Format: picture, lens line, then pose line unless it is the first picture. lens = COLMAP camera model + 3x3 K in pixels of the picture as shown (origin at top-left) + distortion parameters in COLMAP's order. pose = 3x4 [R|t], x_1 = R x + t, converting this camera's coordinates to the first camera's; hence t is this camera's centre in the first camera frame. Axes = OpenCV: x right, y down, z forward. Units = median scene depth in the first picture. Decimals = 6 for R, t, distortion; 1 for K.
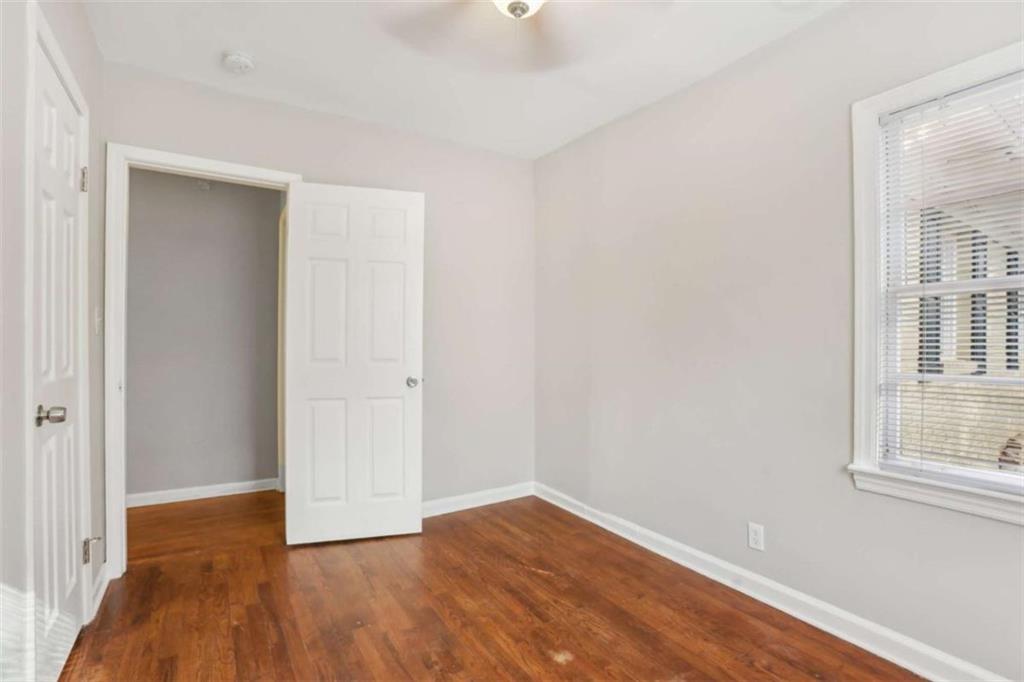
lens RADIAL K [[470.5, 0, 512.0], [0, 470.5, 341.0], [0, 0, 1]] dist [-0.073715, 0.022473]
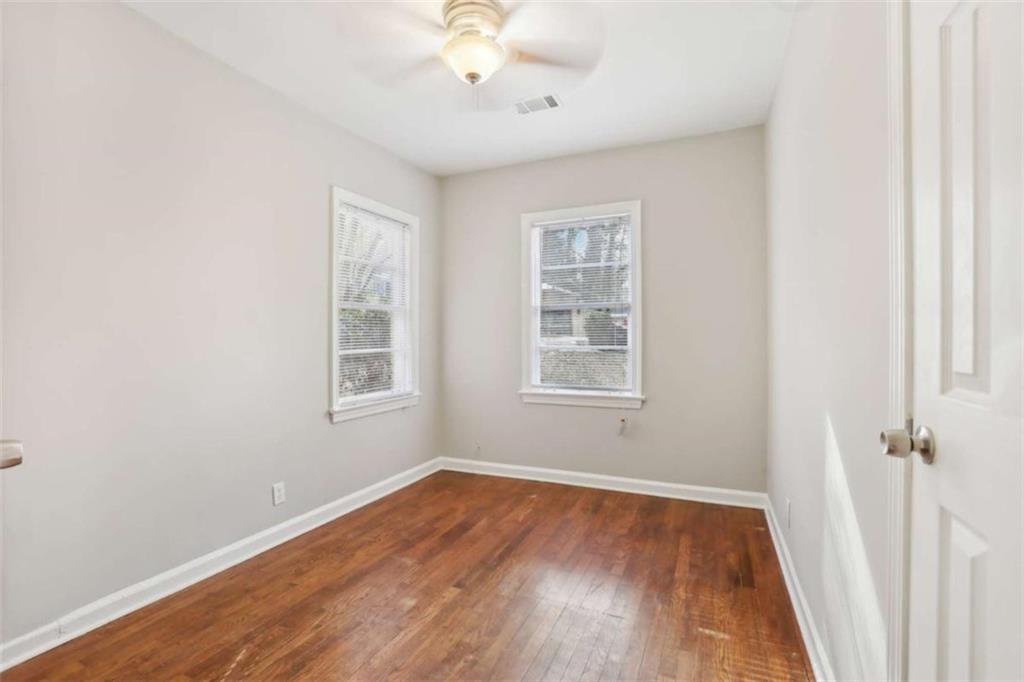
lens RADIAL K [[470.5, 0, 512.0], [0, 470.5, 341.0], [0, 0, 1]] dist [-0.073715, 0.022473]
pose [[-0.556382, -0.002871, 0.830921, -0.812524], [0.000968, 0.999991, 0.004104, 0.020908], [-0.830926, 0.003088, -0.556375, 1.155269]]
